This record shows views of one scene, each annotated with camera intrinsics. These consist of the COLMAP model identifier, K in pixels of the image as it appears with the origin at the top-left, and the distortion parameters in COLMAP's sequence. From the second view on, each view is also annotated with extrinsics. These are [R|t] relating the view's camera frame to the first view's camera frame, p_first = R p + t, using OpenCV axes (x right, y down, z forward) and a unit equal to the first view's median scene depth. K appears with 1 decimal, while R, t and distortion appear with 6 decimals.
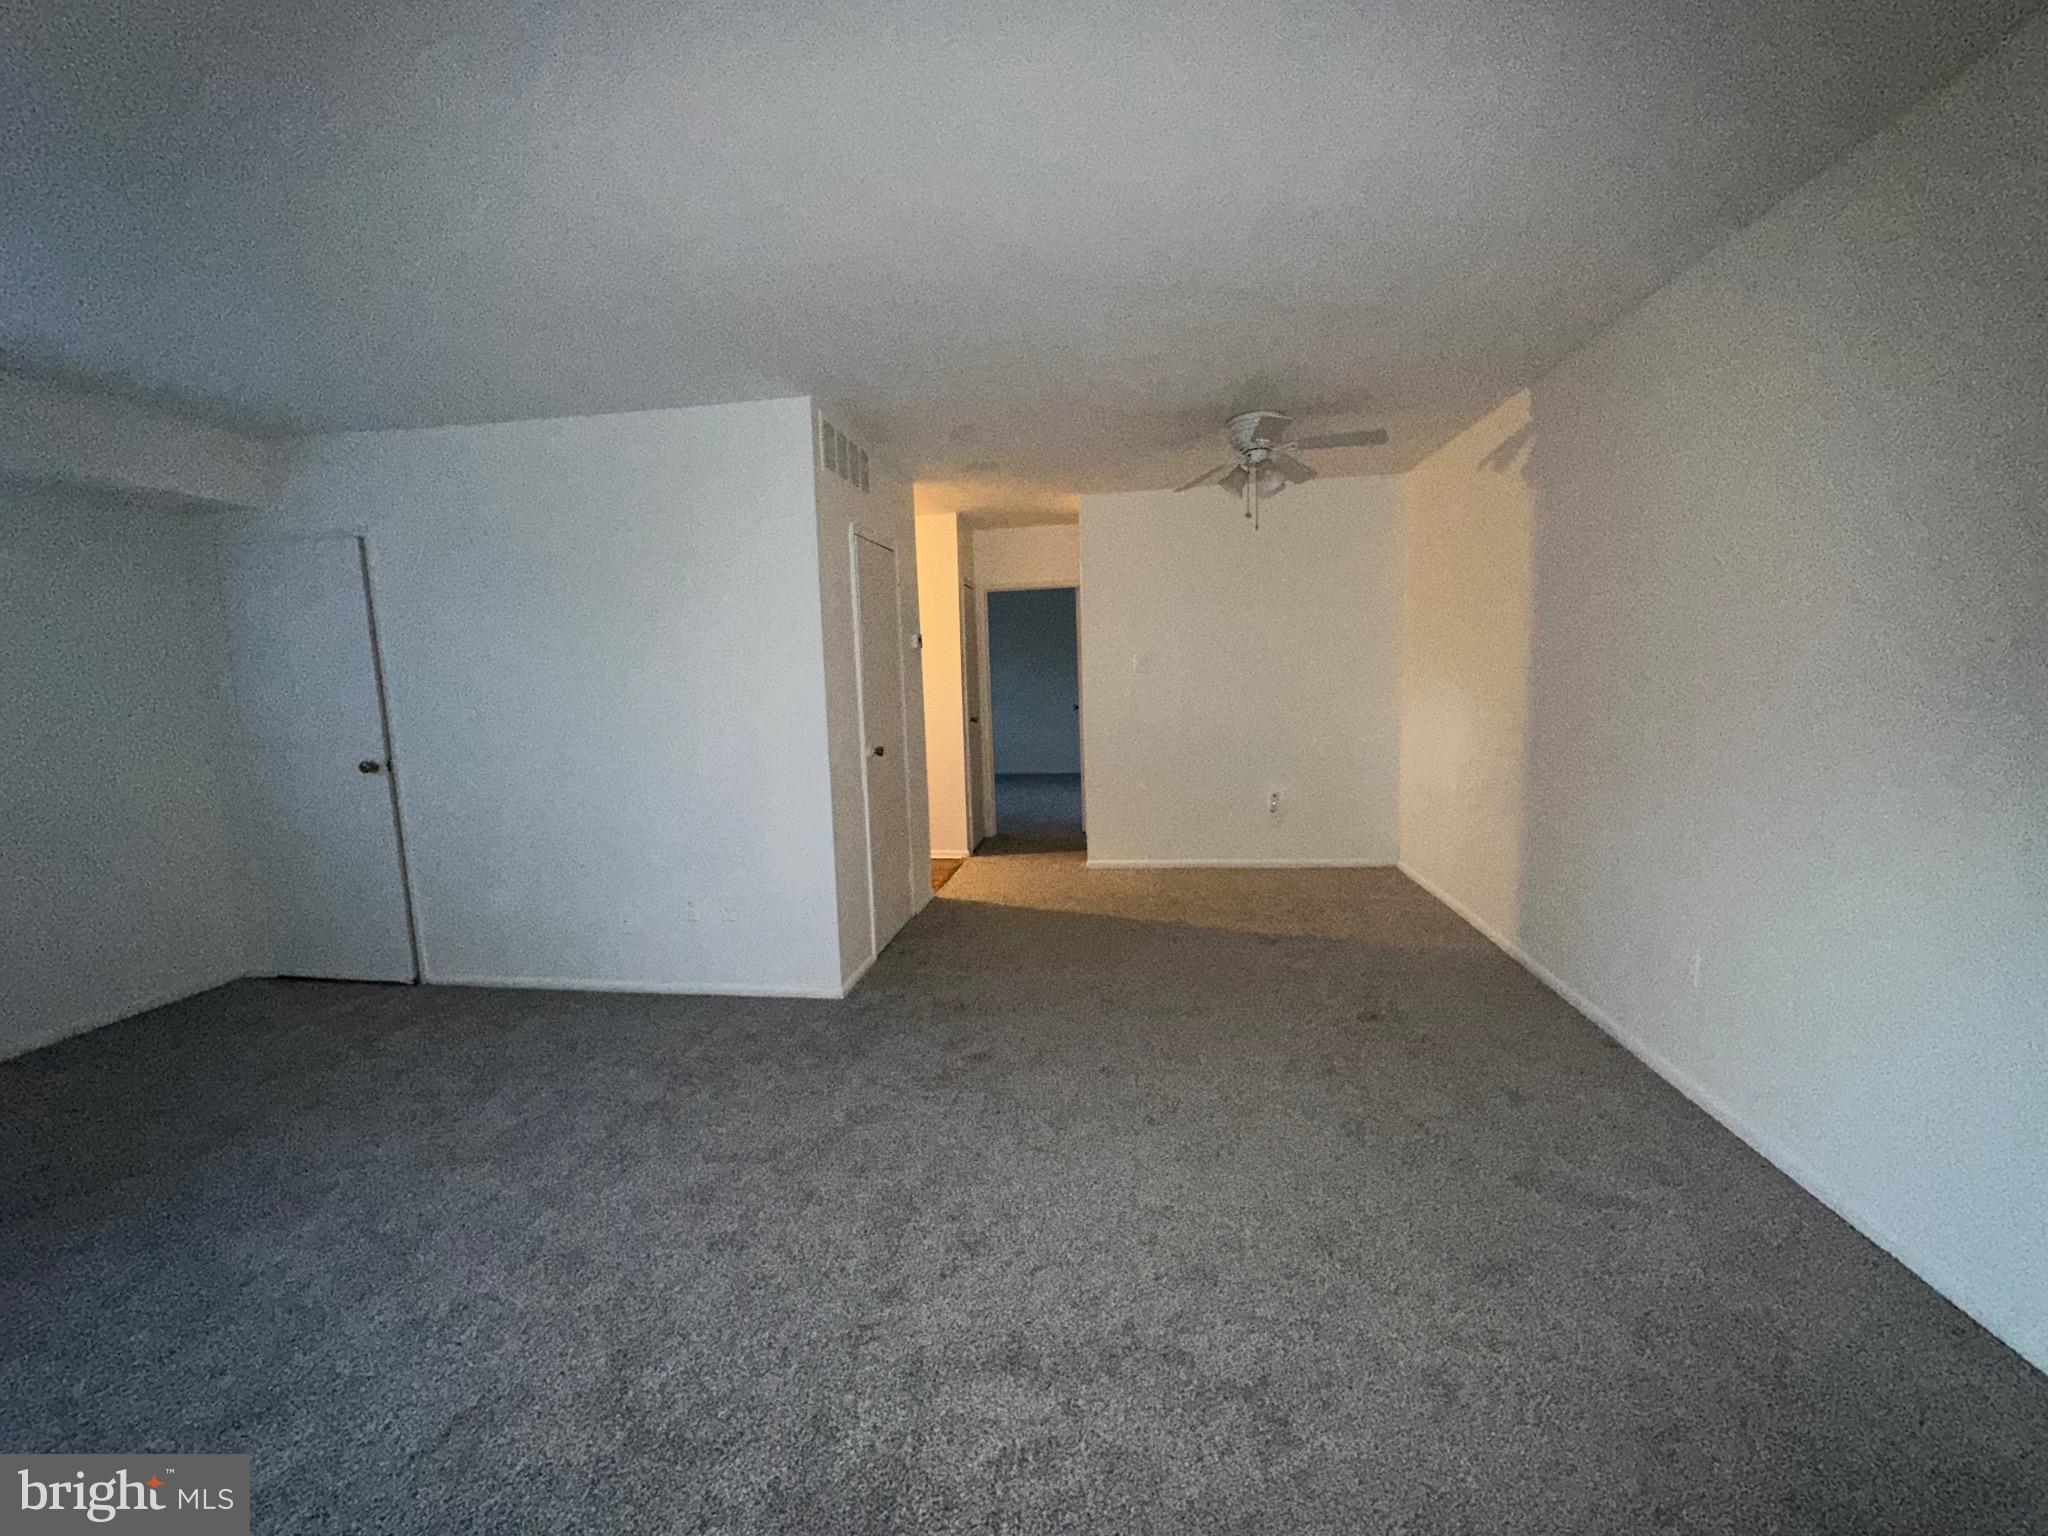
lens RADIAL K [[823.5, 0, 1024.0], [0, 823.5, 768.0], [0, 0, 1]] dist [0.000214, 0.000006]
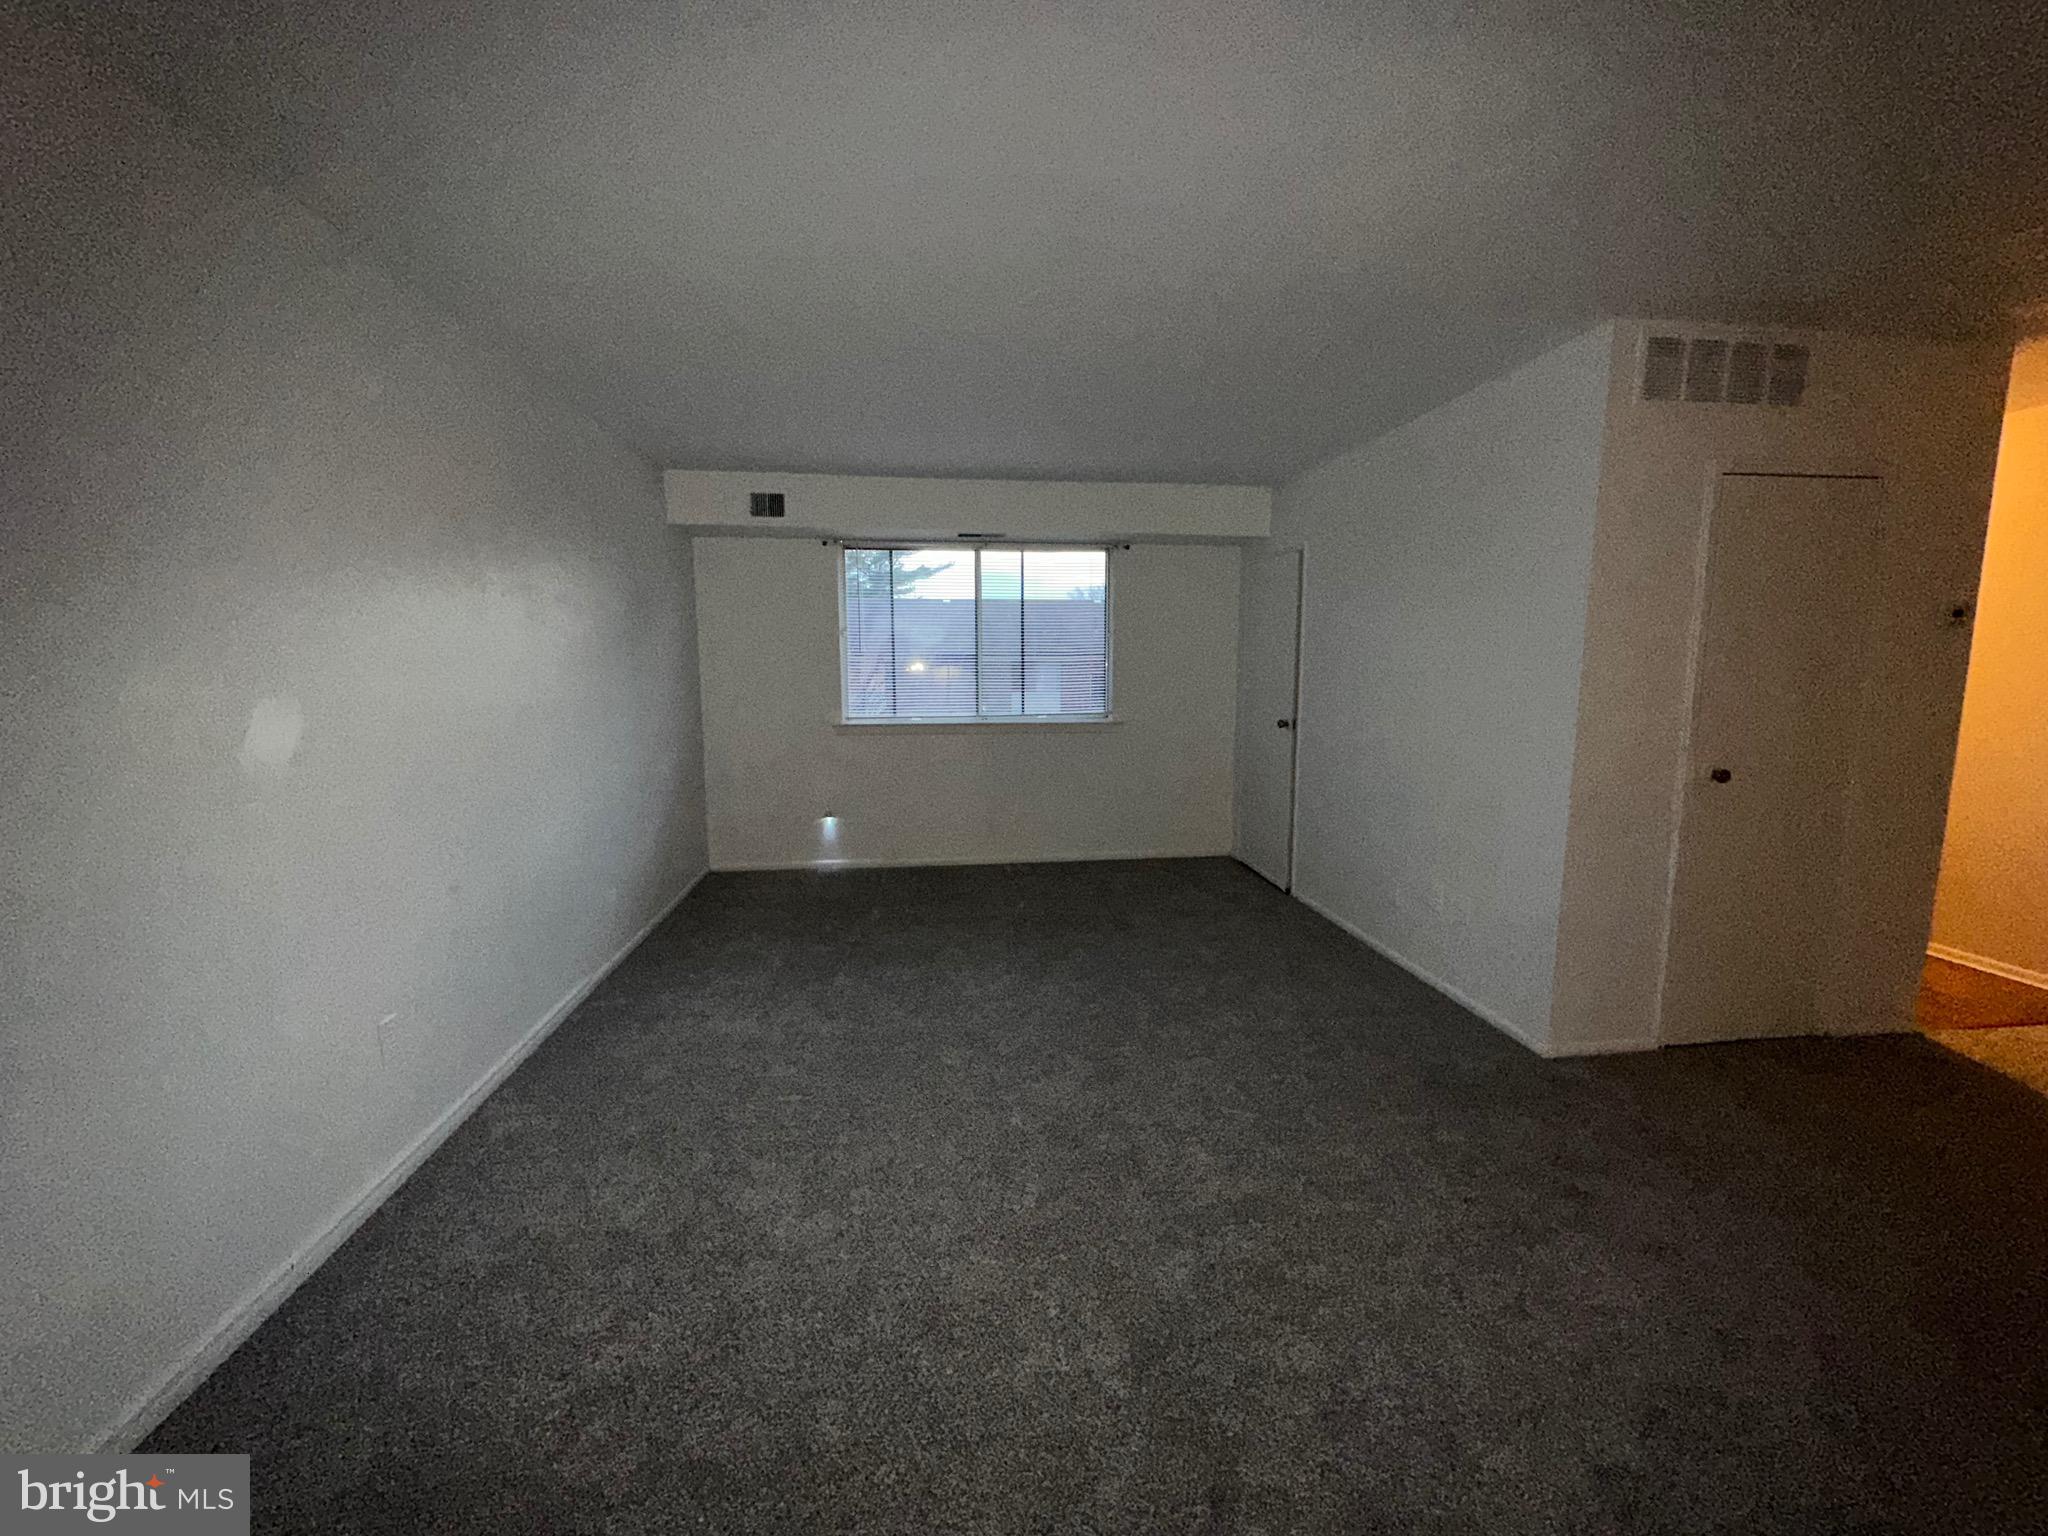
lens RADIAL K [[823.5, 0, 1024.0], [0, 823.5, 768.0], [0, 0, 1]] dist [0.000214, 0.000006]
pose [[0.256909, 0.152046, -0.954400, 0.368294], [-0.122790, 0.984679, 0.123816, -0.042909], [0.958603, 0.085382, 0.271643, 0.233268]]
